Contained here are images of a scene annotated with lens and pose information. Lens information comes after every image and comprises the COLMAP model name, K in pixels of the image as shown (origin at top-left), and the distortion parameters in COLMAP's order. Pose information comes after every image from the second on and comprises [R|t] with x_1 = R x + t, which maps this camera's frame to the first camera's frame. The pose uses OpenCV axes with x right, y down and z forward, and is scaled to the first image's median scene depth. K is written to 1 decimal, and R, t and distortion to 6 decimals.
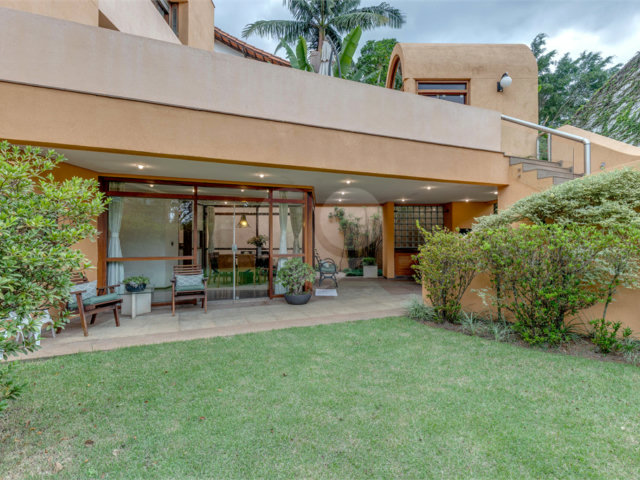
lens RADIAL K [[331.4, 0, 319.7], [0, 331.4, 236.4], [0, 0, 1]] dist [0.000962, 0.000600]
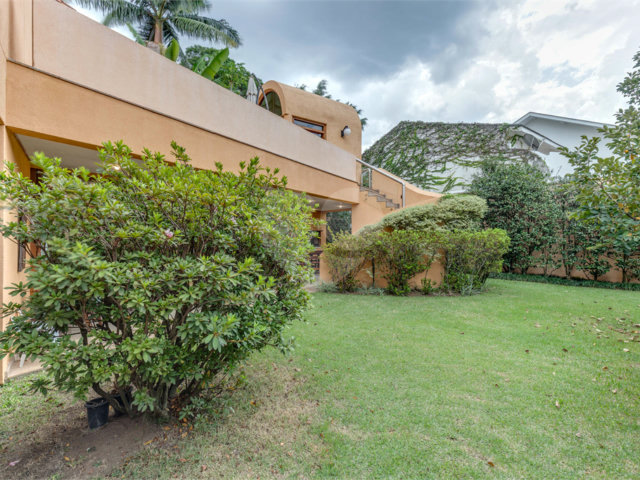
lens RADIAL K [[331.4, 0, 317.8], [0, 331.4, 238.6], [0, 0, 1]] dist [0.000962, 0.000600]
pose [[0.804833, -0.004261, 0.593486, -0.405337], [0.000390, 0.999978, 0.006651, -0.001126], [-0.593501, -0.005122, 0.804817, -0.106643]]
